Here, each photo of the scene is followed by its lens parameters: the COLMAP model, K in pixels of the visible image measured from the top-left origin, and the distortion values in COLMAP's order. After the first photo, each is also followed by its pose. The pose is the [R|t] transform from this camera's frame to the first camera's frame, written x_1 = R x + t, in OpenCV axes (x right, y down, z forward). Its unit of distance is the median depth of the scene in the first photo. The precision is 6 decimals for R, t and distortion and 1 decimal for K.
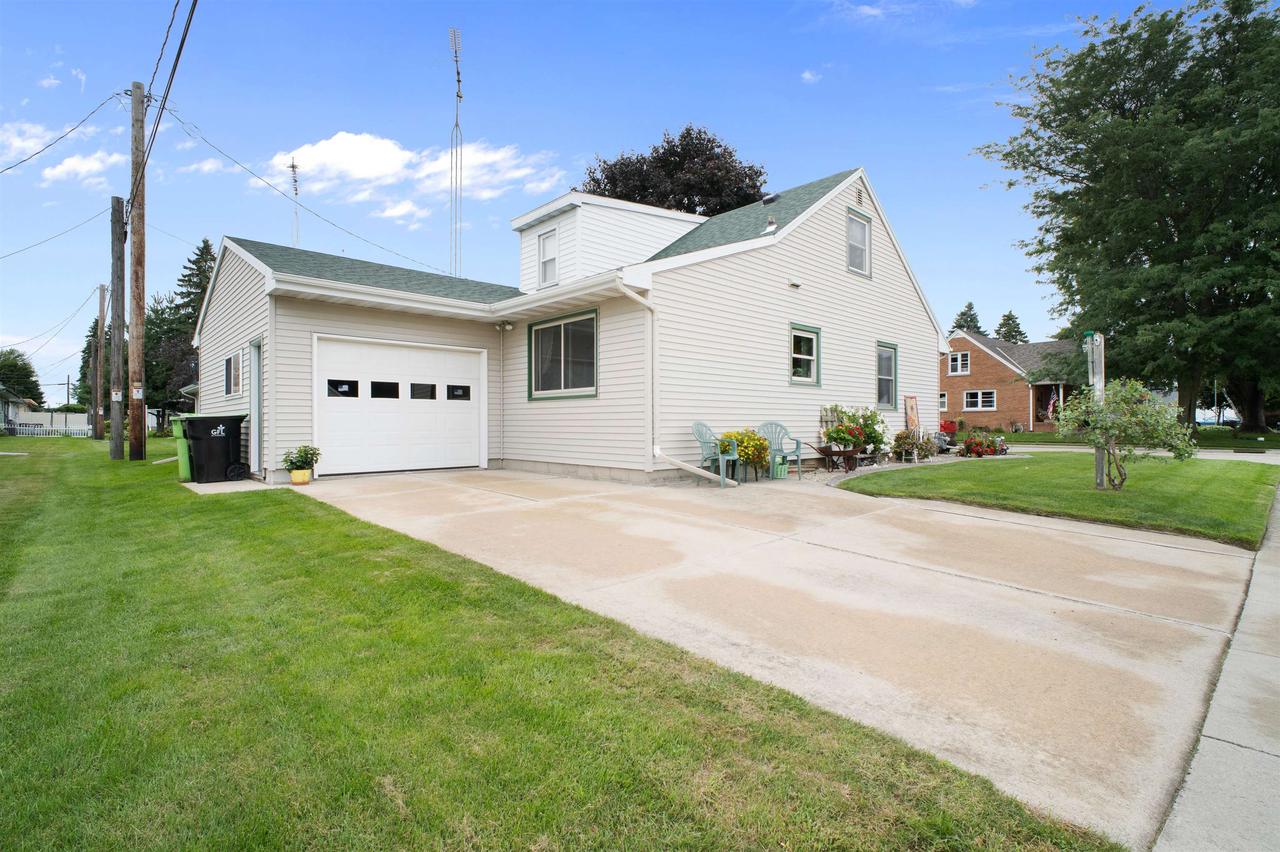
lens RADIAL K [[583.1, 0, 642.5], [0, 583.1, 425.7], [0, 0, 1]] dist [-0.000100, -0.000421]
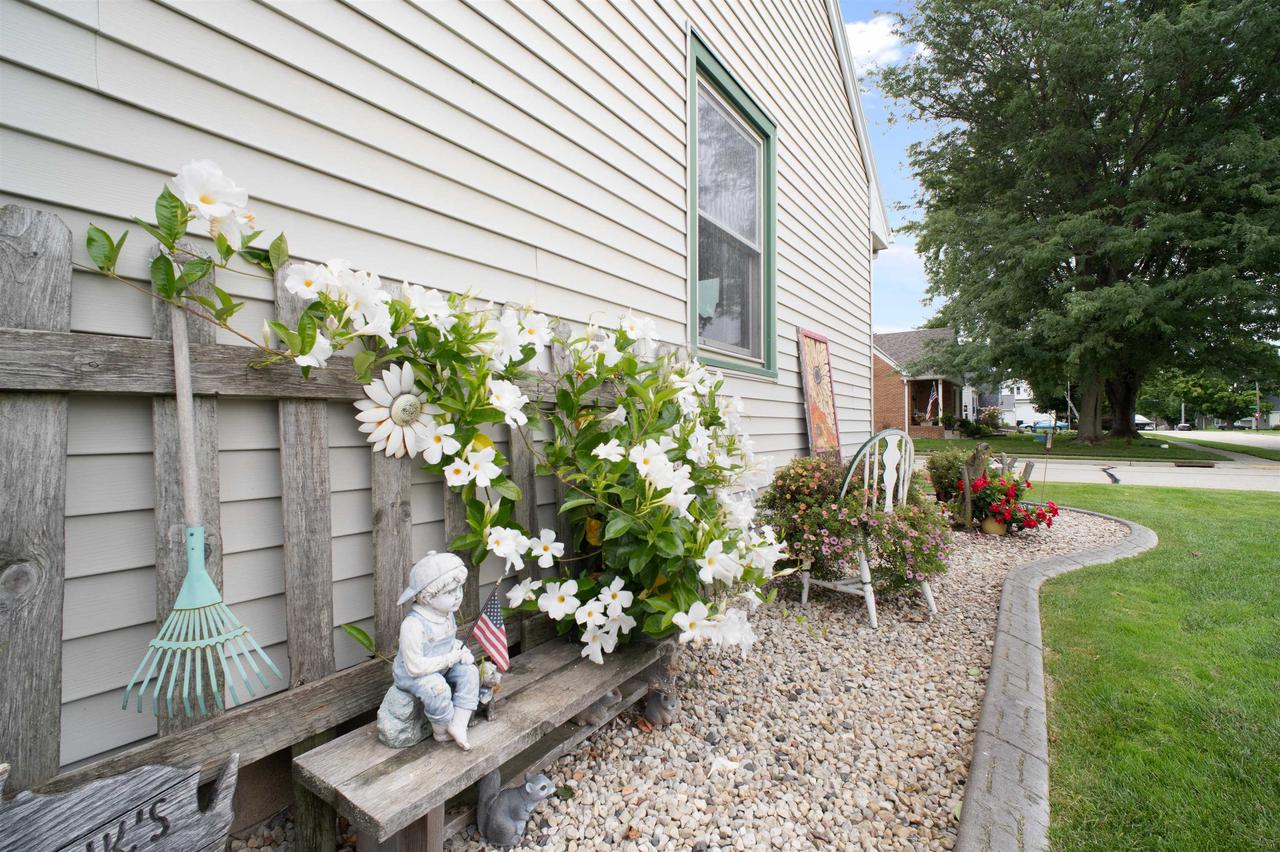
lens RADIAL K [[583.1, 0, 639.4], [0, 583.1, 428.7], [0, 0, 1]] dist [-0.000100, -0.000421]
pose [[0.975783, 0.000951, 0.218740, 0.176372], [-0.000838, 0.999999, -0.000613, -0.001492], [-0.218741, 0.000415, 0.975783, 0.416926]]
